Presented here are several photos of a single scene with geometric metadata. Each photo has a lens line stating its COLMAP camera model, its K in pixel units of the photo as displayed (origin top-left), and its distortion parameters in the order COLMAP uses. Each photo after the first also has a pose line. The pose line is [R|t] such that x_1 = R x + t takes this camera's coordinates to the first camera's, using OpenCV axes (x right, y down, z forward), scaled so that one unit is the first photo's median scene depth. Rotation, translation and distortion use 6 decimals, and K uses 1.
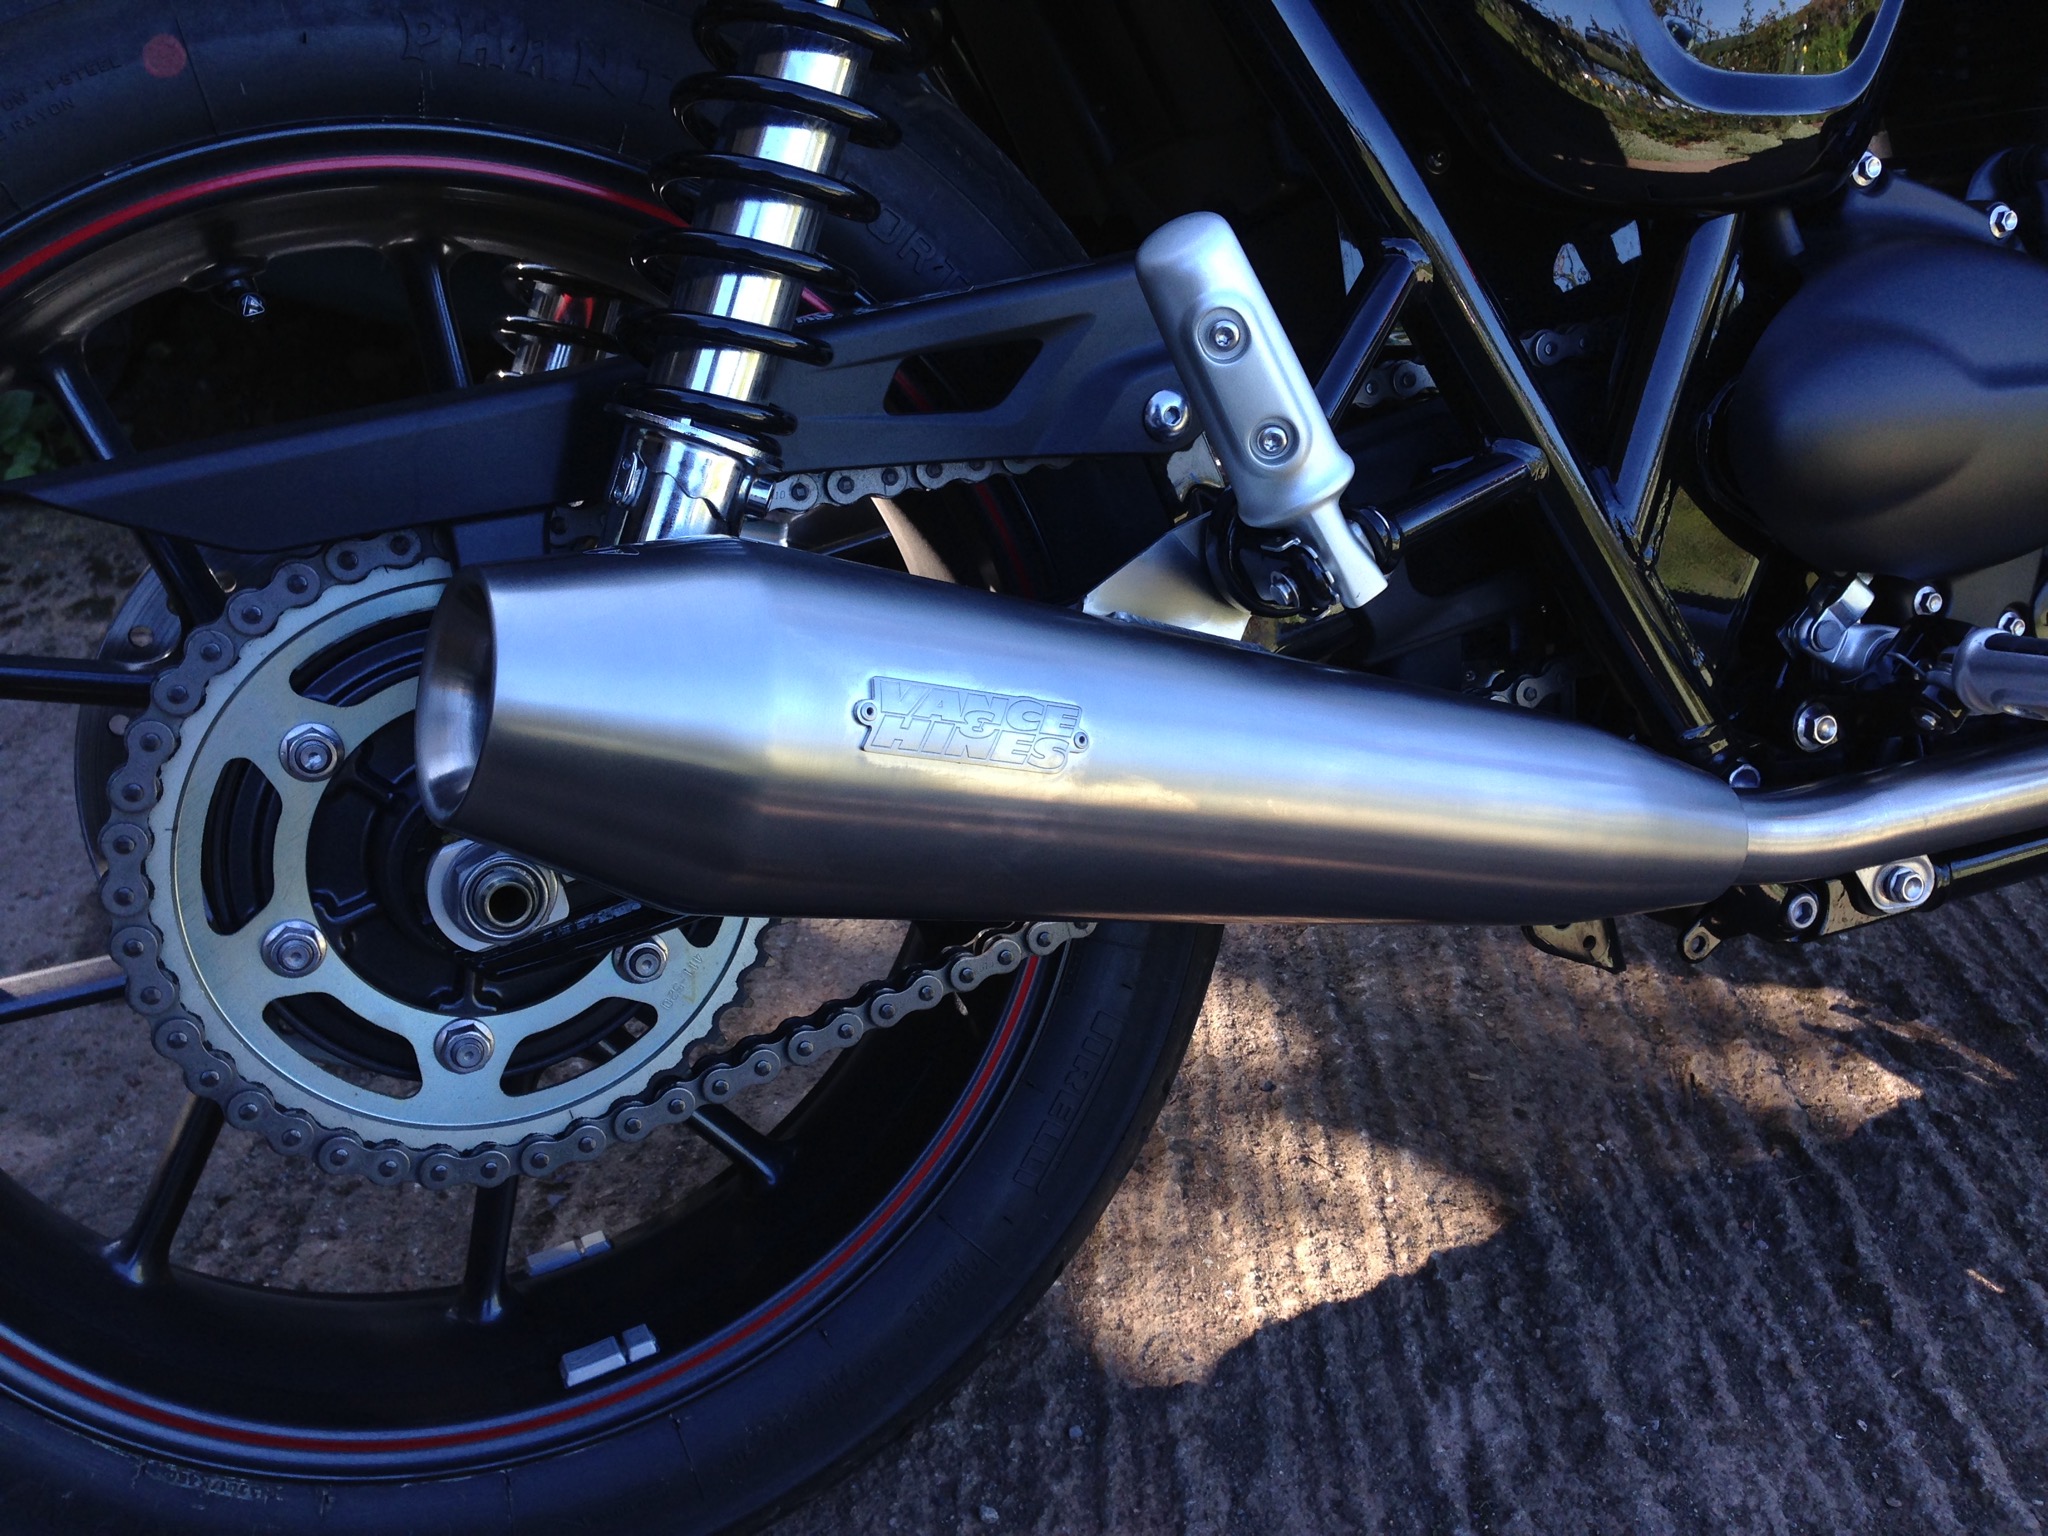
lens RADIAL K [[1914.5, 0, 976.6], [0, 1914.5, 766.5], [0, 0, 1]] dist [0.101943, -0.238068]
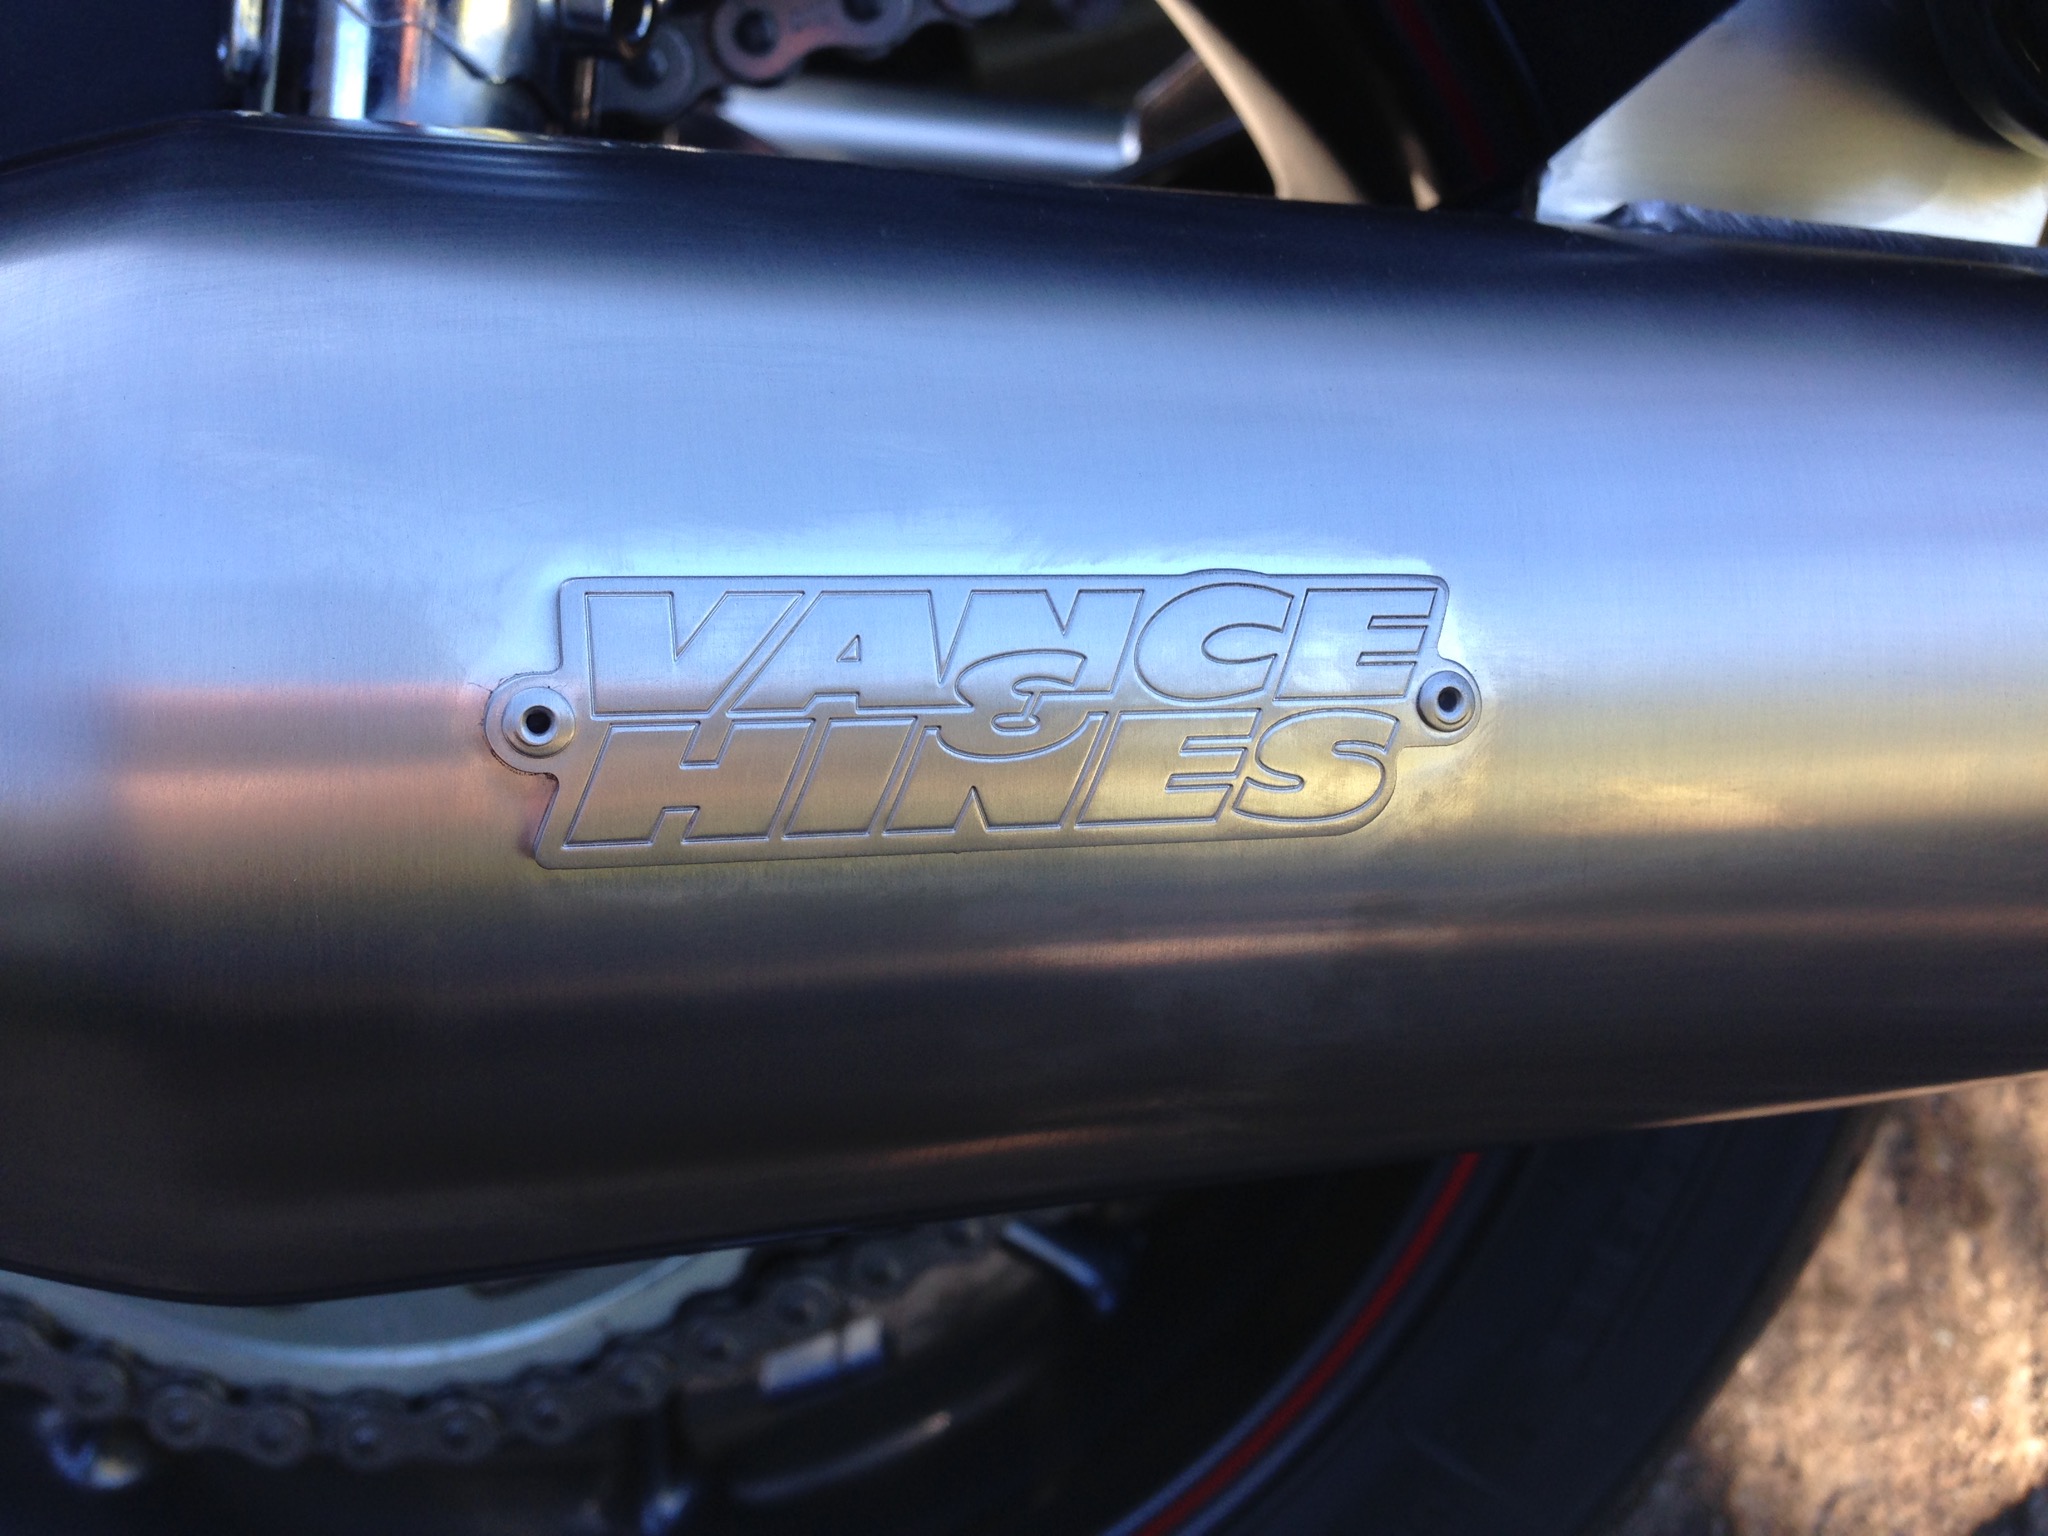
lens RADIAL K [[1914.5, 0, 976.6], [0, 1914.5, 766.5], [0, 0, 1]] dist [0.101943, -0.238068]
pose [[0.941856, -0.035356, -0.334151, 0.048248], [0.093165, 0.982938, 0.158597, -0.031869], [0.322843, -0.180507, 0.929080, 0.415576]]
